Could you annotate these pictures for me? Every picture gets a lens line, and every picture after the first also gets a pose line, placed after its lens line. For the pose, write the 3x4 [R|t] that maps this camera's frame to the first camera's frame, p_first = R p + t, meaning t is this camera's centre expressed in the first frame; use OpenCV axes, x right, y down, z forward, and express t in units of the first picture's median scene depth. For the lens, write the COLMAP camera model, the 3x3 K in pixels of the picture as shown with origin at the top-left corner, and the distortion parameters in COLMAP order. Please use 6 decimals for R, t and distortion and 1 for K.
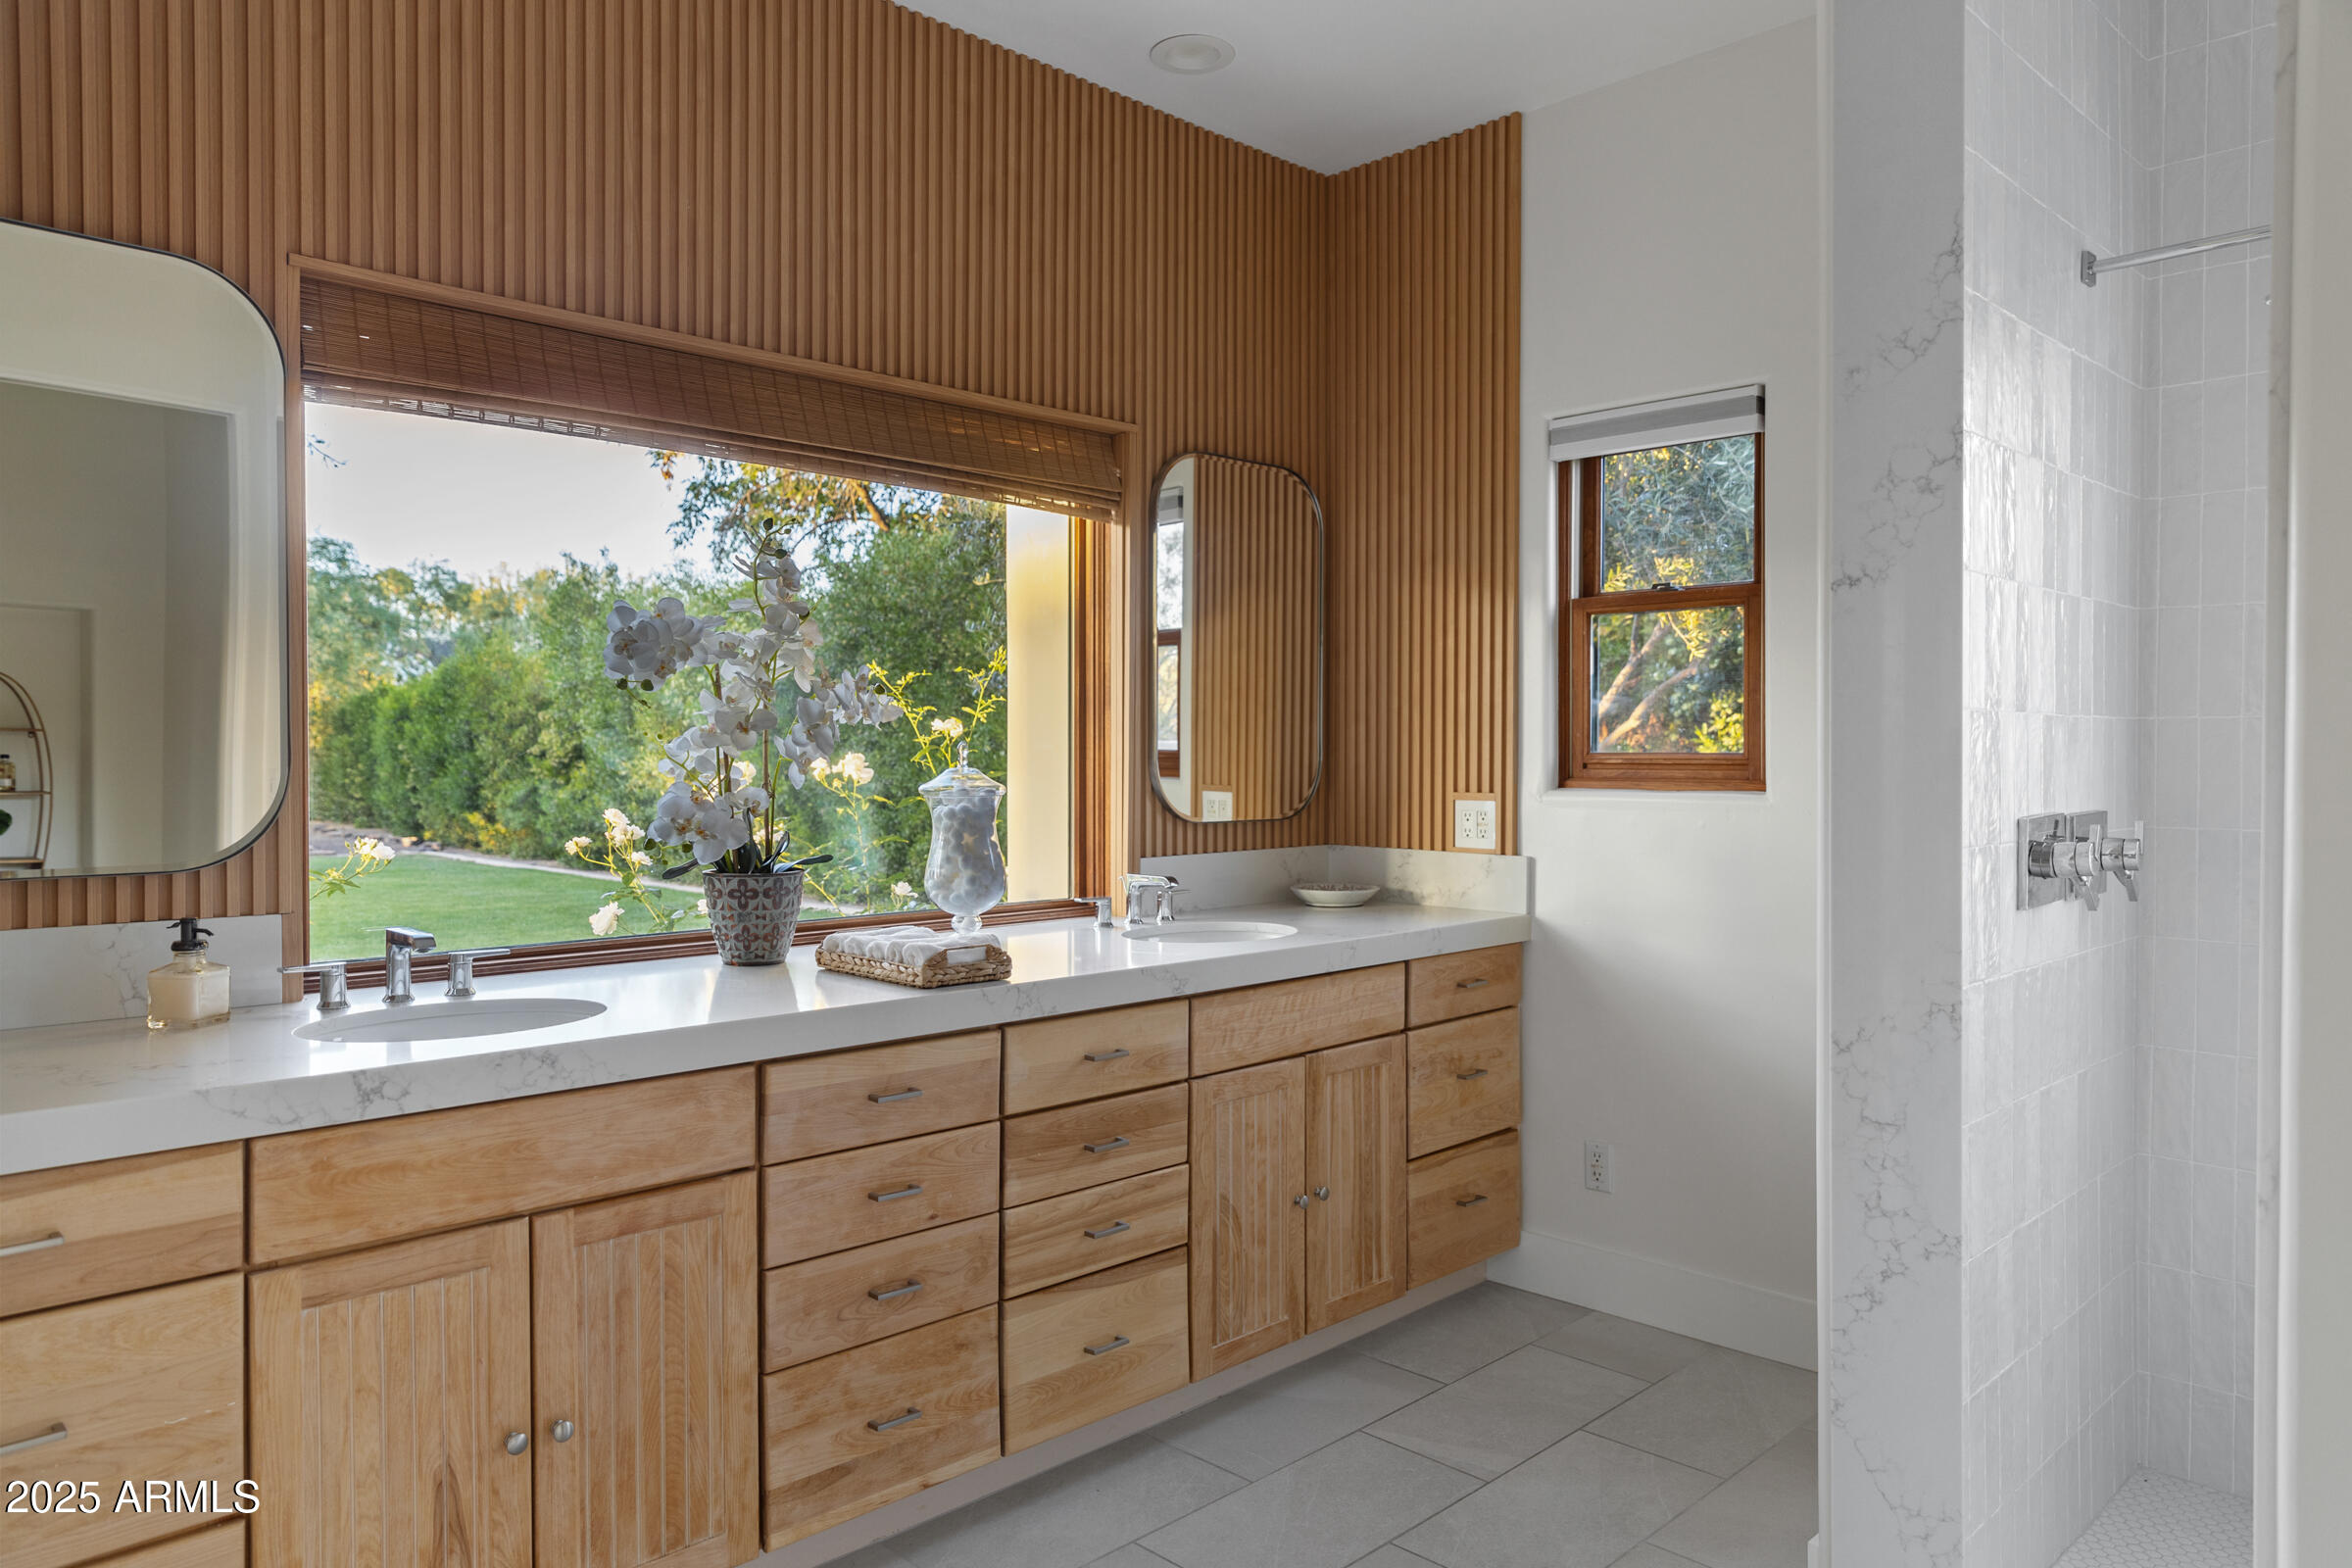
lens RADIAL K [[1554.4, 0, 1176.0], [0, 1554.4, 784.0], [0, 0, 1]] dist [0.002402, 0.000478]
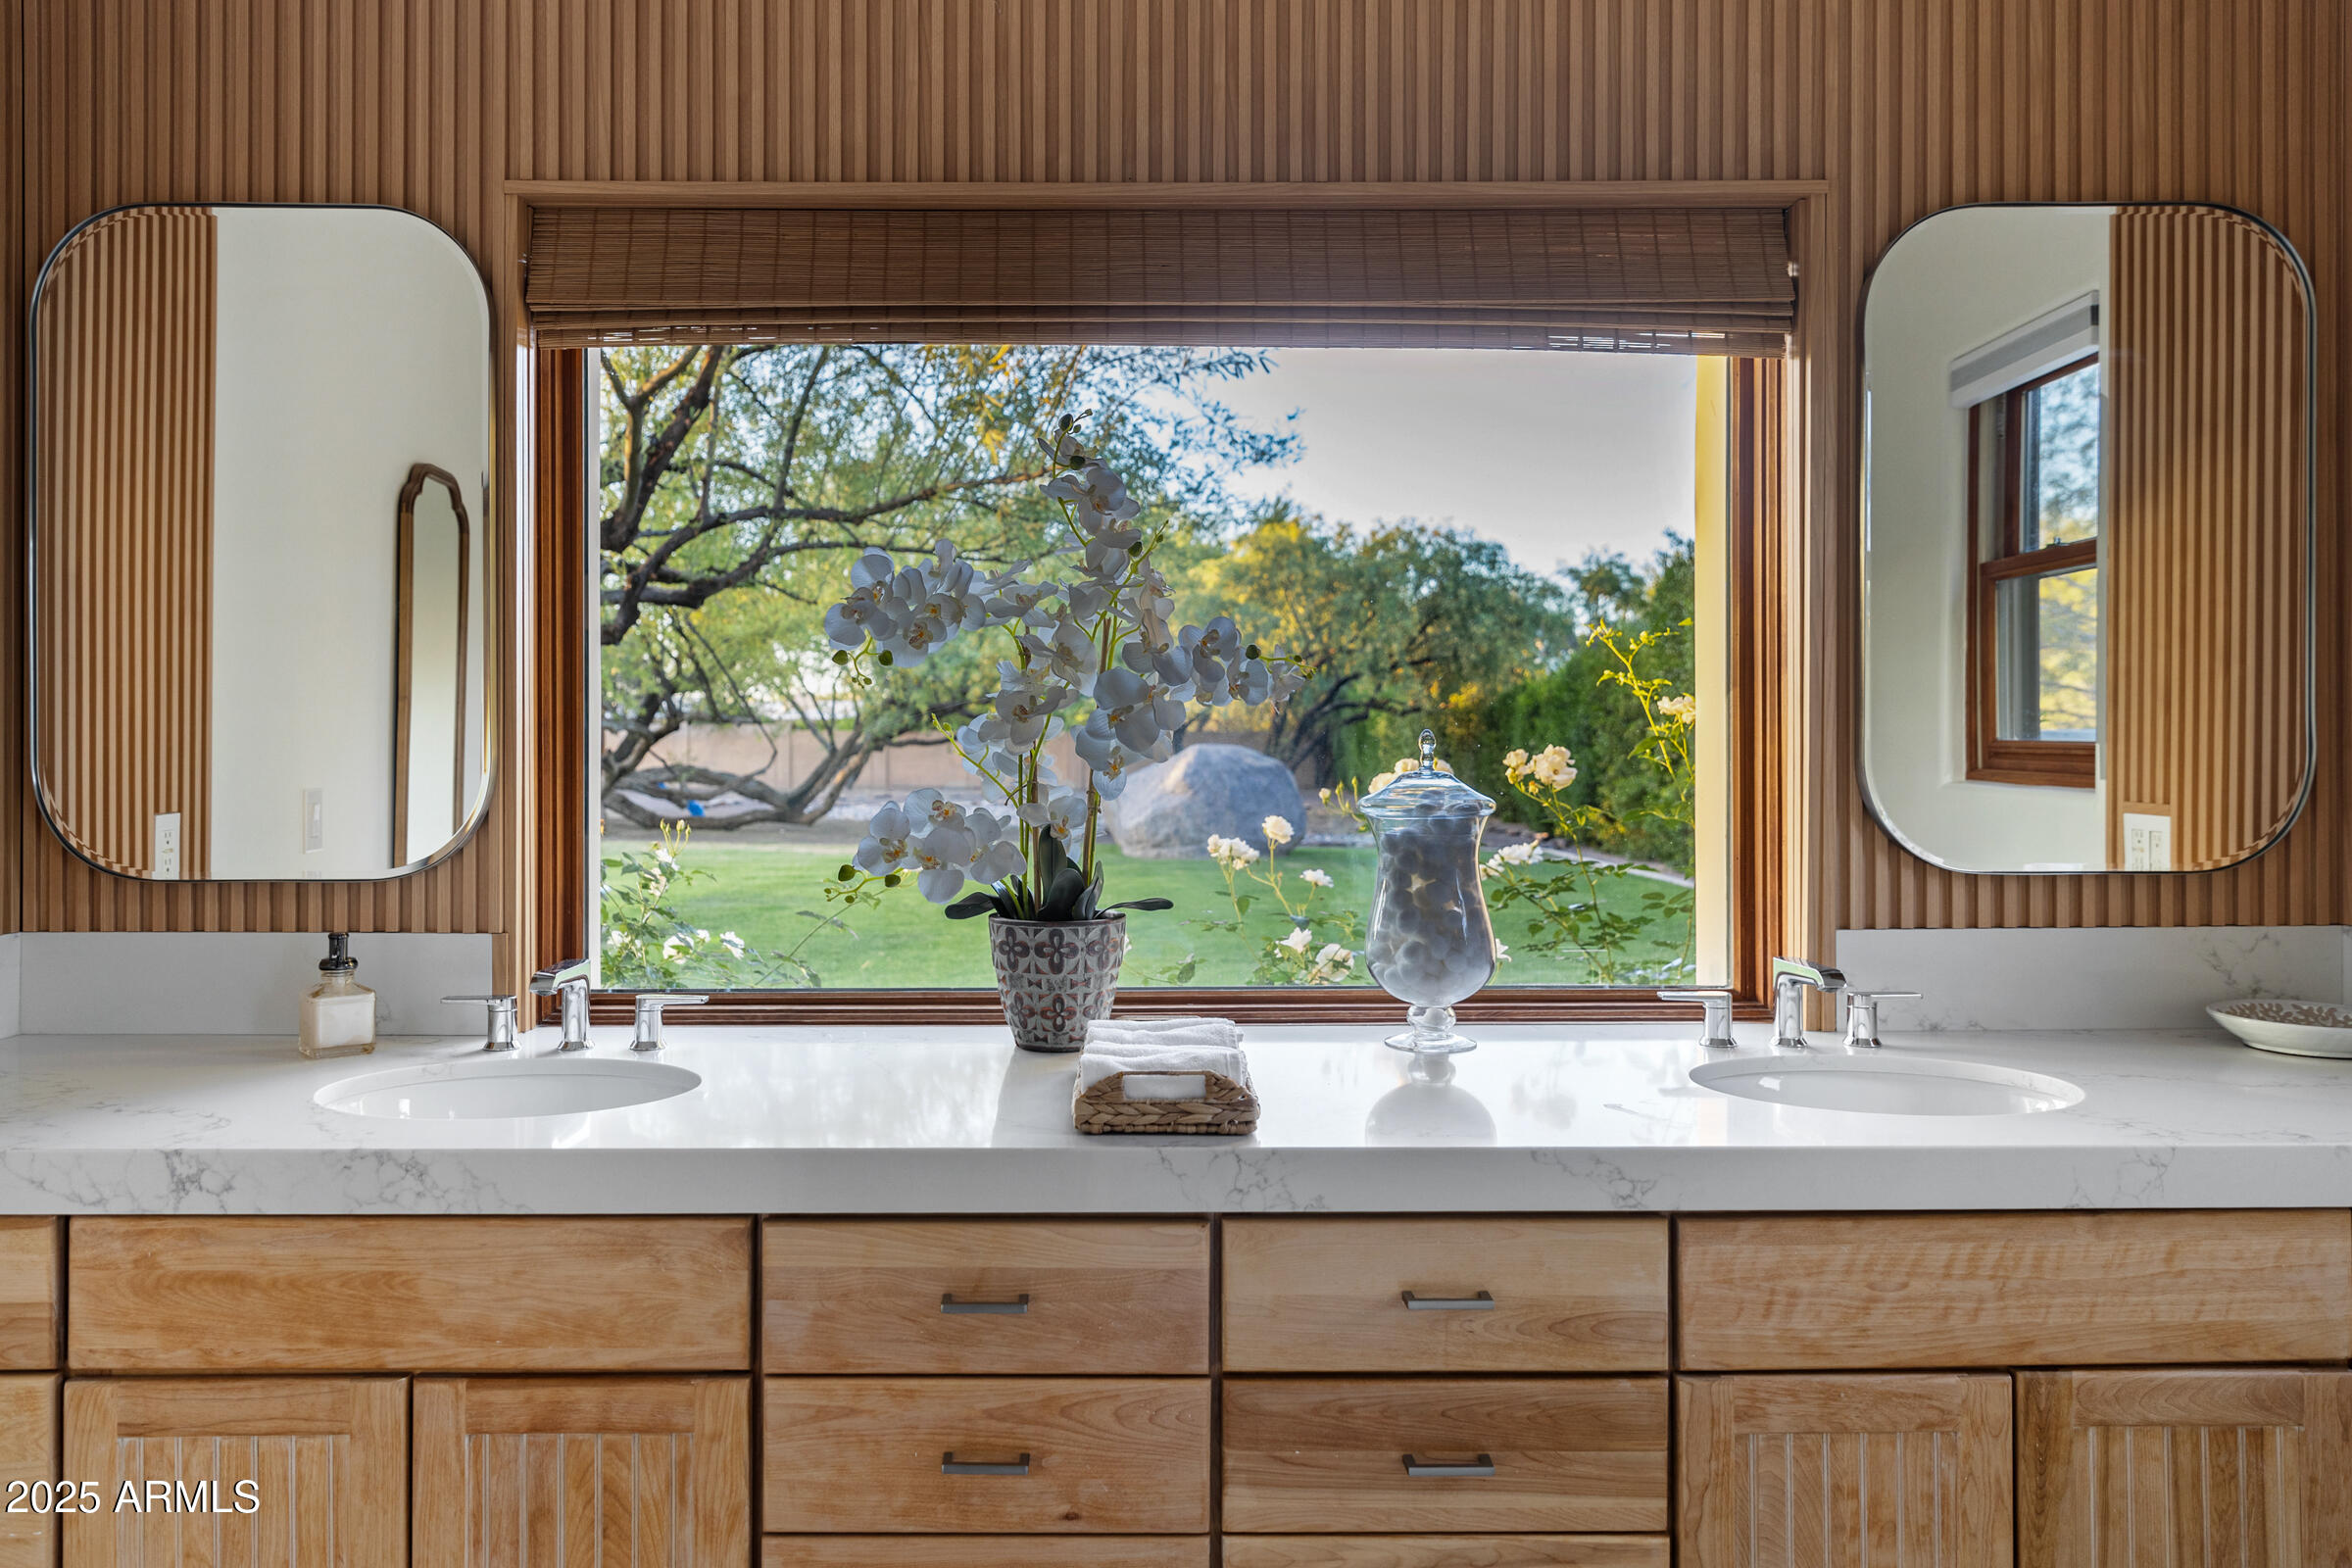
lens RADIAL K [[1597.3, 0, 1174.3], [0, 1597.3, 749.0], [0, 0, 1]] dist [-0.001242, 0.004413]
pose [[0.715027, -0.002123, -0.699093, 0.320118], [-0.011566, 0.999823, -0.014866, -0.010973], [0.699001, 0.018715, 0.714876, 0.605331]]
